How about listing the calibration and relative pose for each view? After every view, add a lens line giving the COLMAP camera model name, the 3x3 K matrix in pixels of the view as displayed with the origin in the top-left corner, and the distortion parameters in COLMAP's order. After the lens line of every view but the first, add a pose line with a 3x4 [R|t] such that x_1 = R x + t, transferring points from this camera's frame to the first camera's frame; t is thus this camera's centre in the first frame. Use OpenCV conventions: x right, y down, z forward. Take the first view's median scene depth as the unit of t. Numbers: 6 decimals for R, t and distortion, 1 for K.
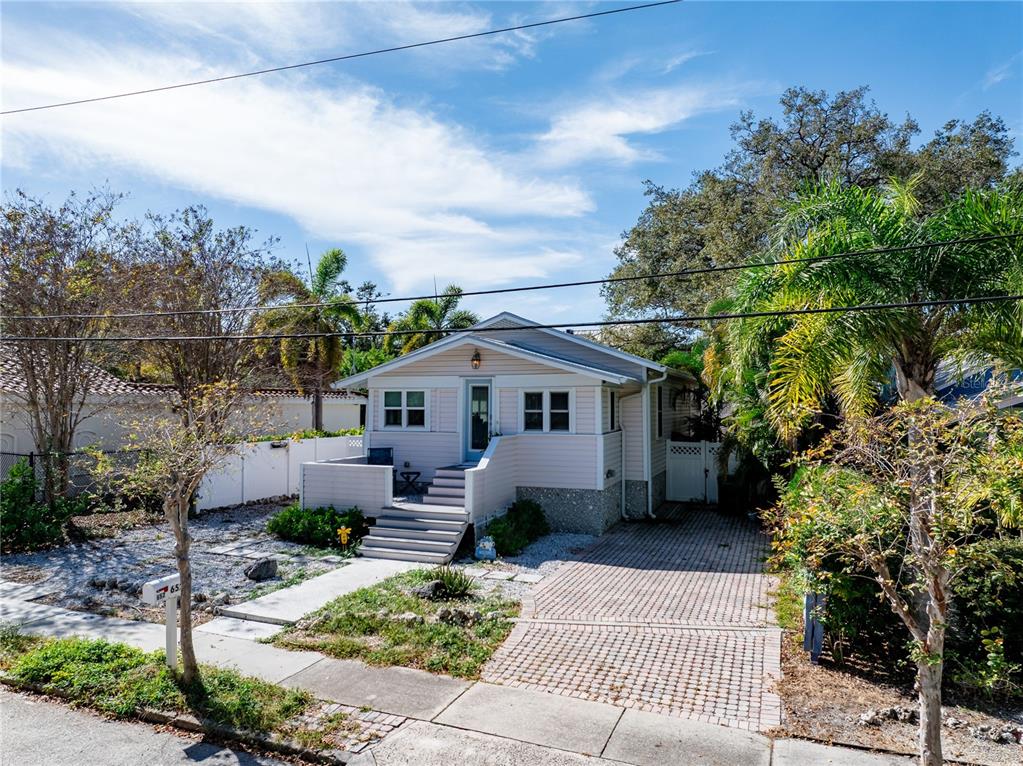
lens RADIAL K [[722.1, 0, 507.1], [0, 722.1, 352.7], [0, 0, 1]] dist [-0.039825, -0.000830]
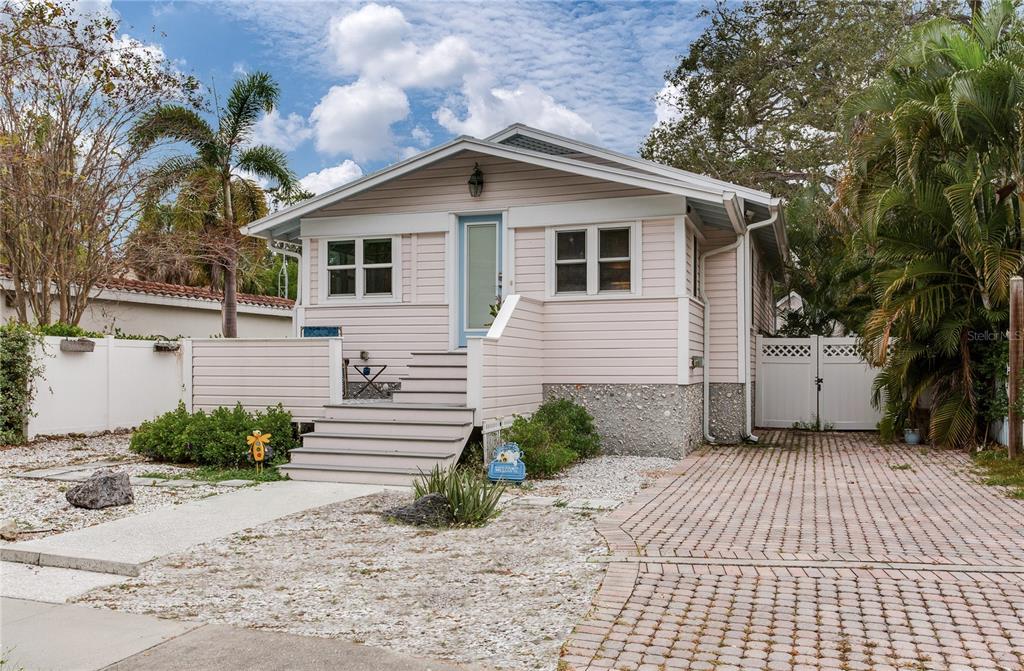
lens RADIAL K [[895.5, 0, 493.5], [0, 895.5, 336.8], [0, 0, 1]] dist [-0.000805, -0.011096]
pose [[0.999882, 0.000606, 0.015320, -0.041704], [-0.001203, 0.999238, 0.039001, 0.117459], [-0.015285, -0.039015, 0.999122, 0.239081]]
